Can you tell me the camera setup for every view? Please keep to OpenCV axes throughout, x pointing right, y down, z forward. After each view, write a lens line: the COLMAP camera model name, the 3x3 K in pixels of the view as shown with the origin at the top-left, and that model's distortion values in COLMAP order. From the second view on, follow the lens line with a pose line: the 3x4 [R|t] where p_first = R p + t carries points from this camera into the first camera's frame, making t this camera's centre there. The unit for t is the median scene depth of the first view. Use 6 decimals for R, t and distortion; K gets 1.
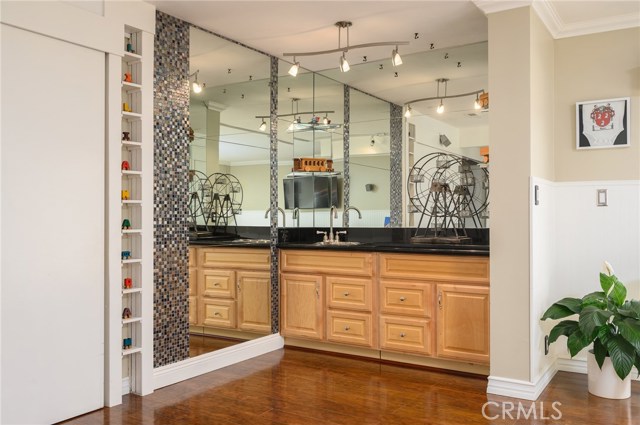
lens RADIAL K [[560.8, 0, 319.6], [0, 560.8, 212.9], [0, 0, 1]] dist [0.007668, 0.001427]
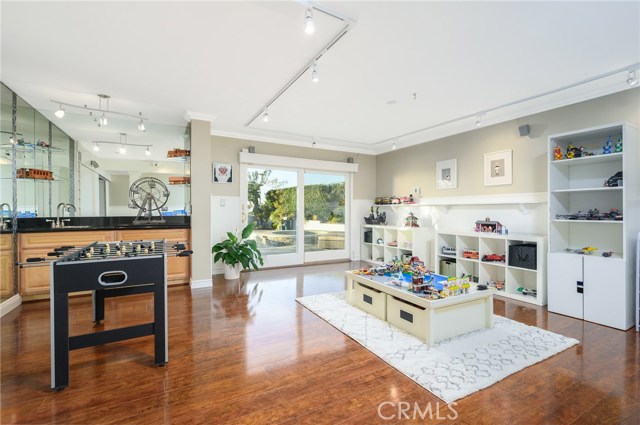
lens RADIAL K [[288.8, 0, 319.3], [0, 288.8, 212.5], [0, 0, 1]] dist [0.005014, 0.000710]
pose [[0.478014, -0.002161, 0.878350, -0.351296], [-0.008505, 0.999939, 0.007089, 0.002366], [-0.878311, -0.010859, 0.477966, 0.005080]]
